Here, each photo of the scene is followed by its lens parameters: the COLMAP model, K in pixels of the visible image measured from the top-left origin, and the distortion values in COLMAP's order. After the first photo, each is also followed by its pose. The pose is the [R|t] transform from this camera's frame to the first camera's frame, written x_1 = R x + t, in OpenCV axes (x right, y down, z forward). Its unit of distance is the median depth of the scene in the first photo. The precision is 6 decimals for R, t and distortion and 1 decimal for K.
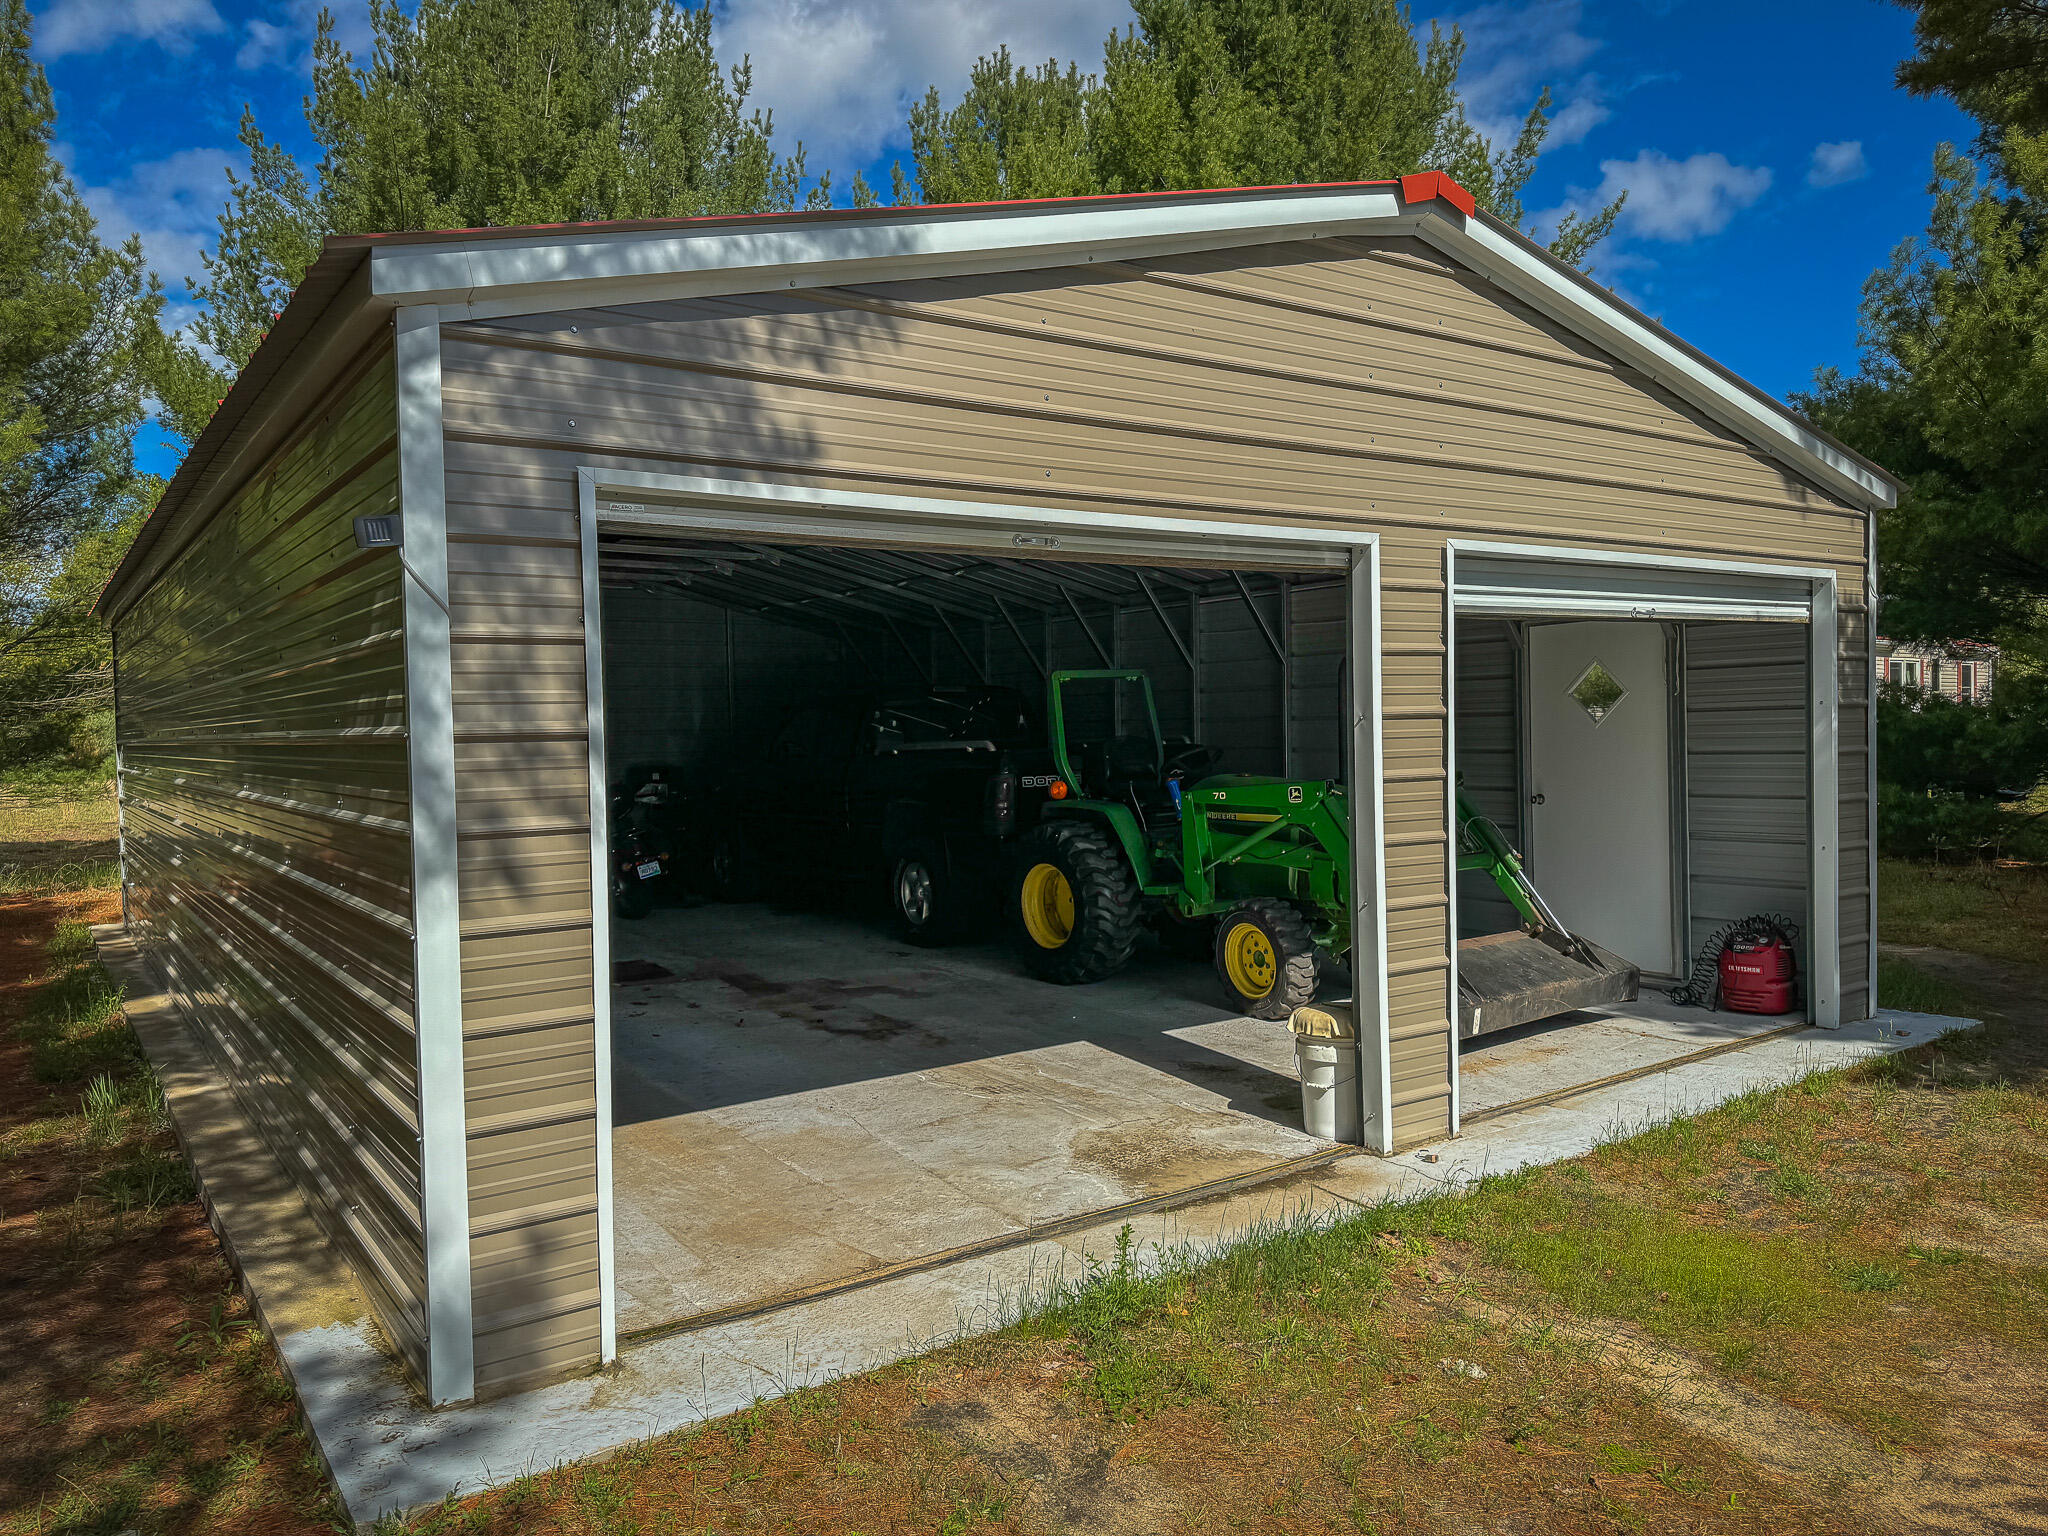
lens RADIAL K [[1442.0, 0, 1024.0], [0, 1442.0, 768.0], [0, 0, 1]] dist [0.104542, -0.160982]
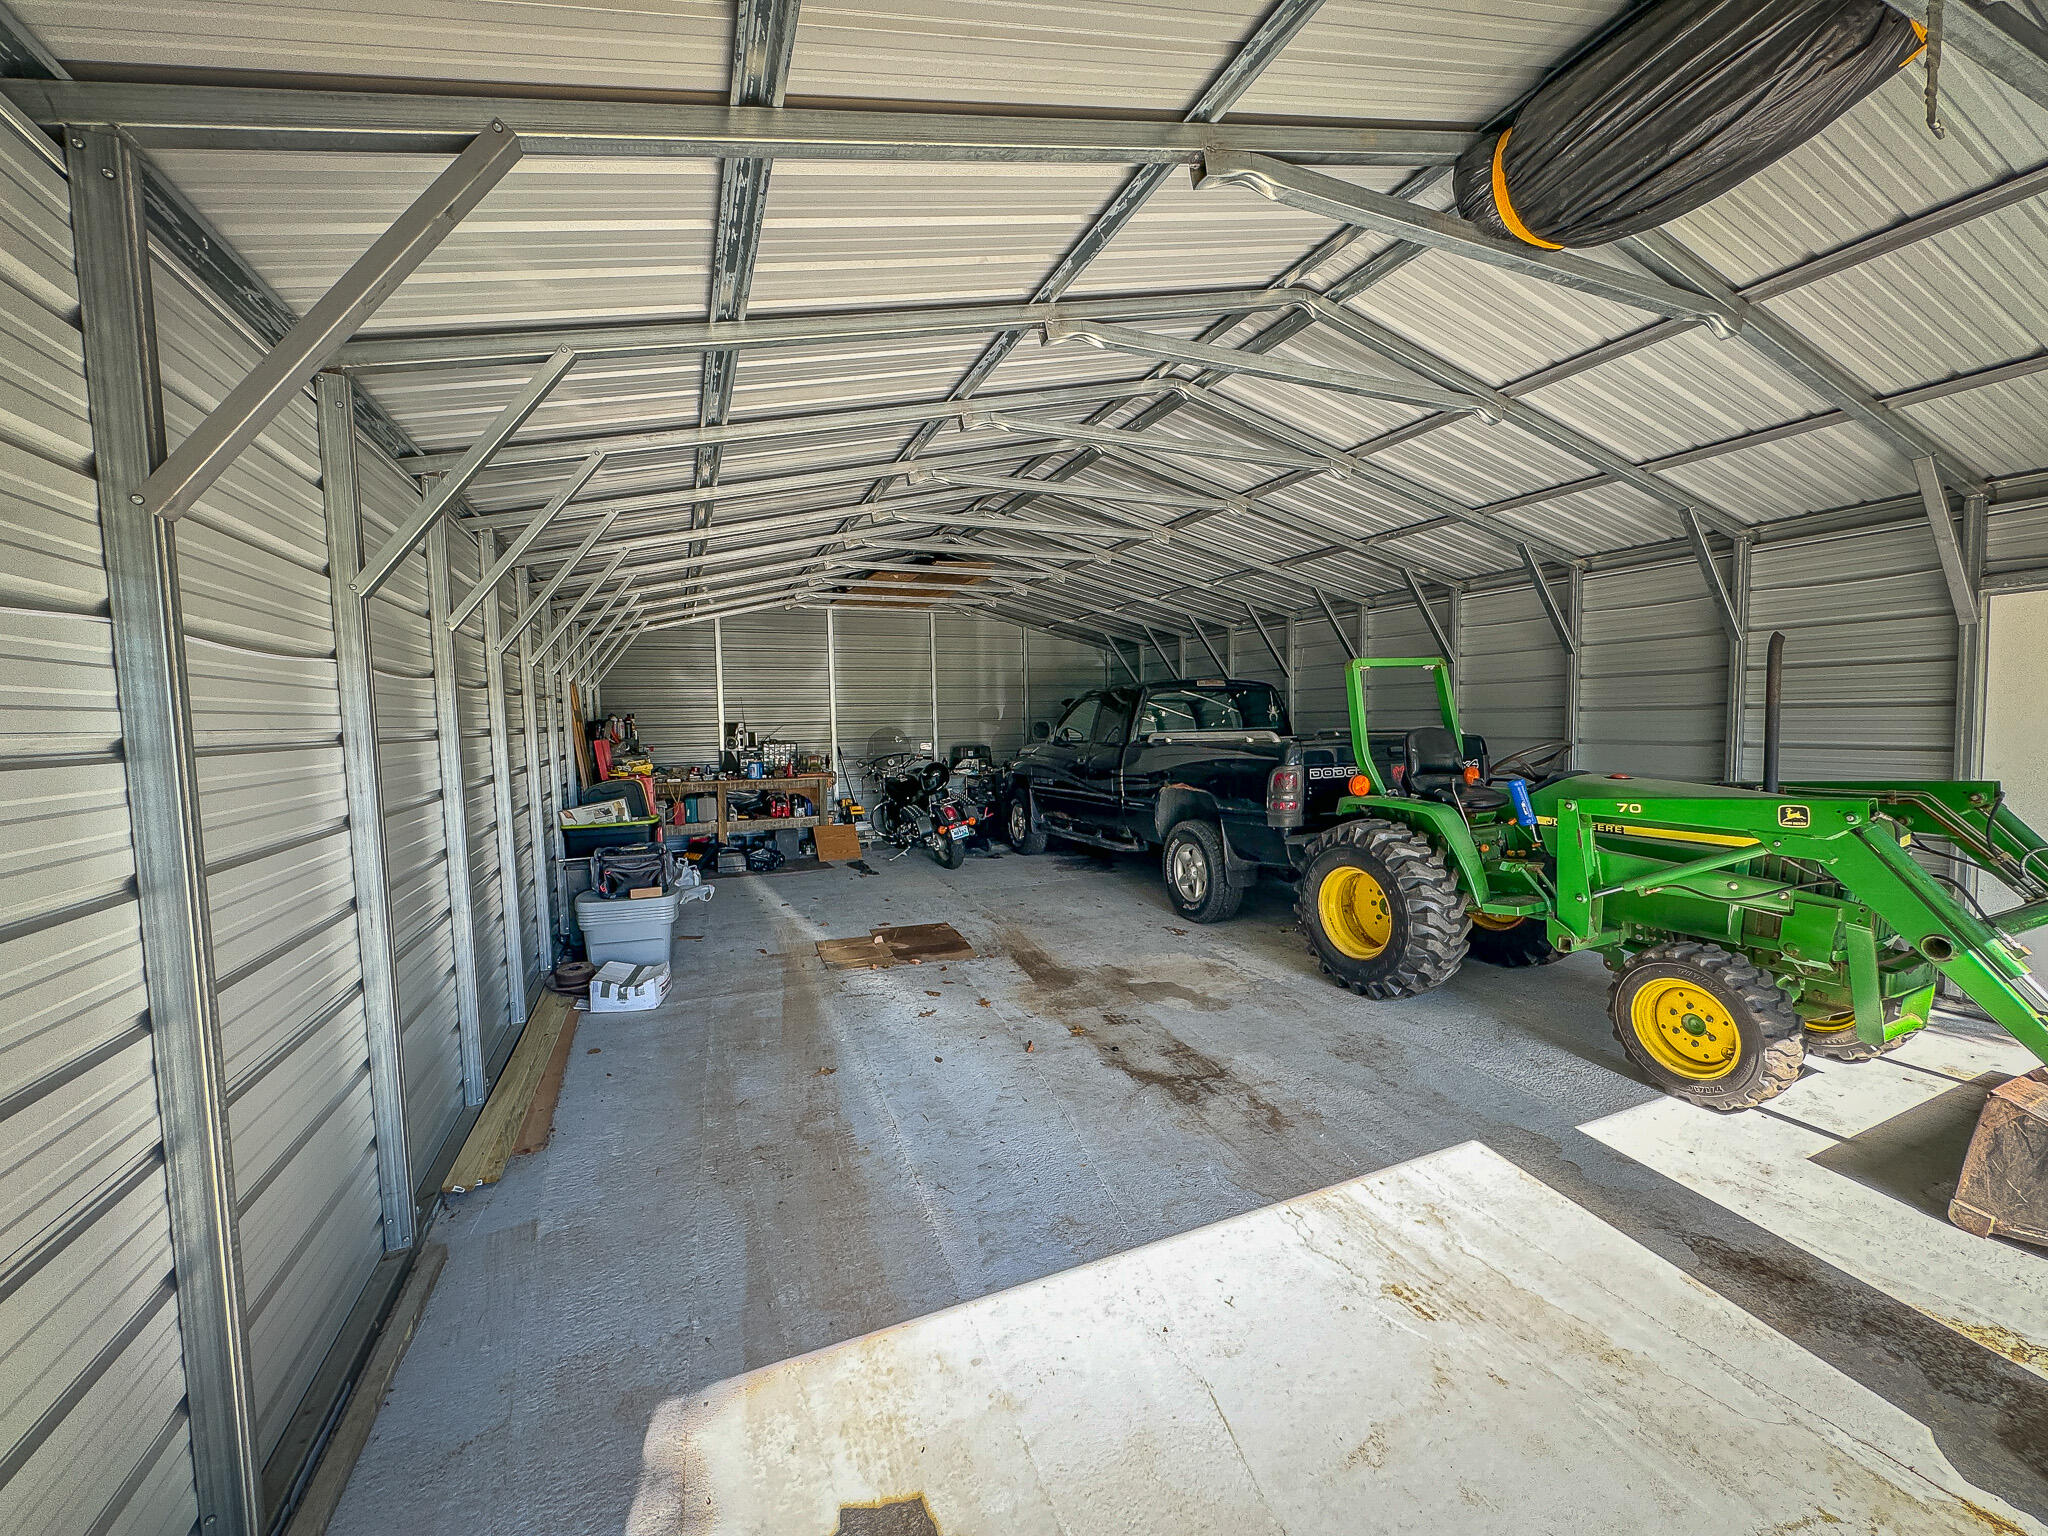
lens RADIAL K [[816.7, 0, 1028.0], [0, 816.7, 769.5], [0, 0, 1]] dist [-0.003410, 0.000132]
pose [[0.980104, 0.012554, -0.198085, -0.086302], [-0.004850, 0.999215, 0.039329, -0.015733], [0.198423, -0.037586, 0.979395, 0.450886]]
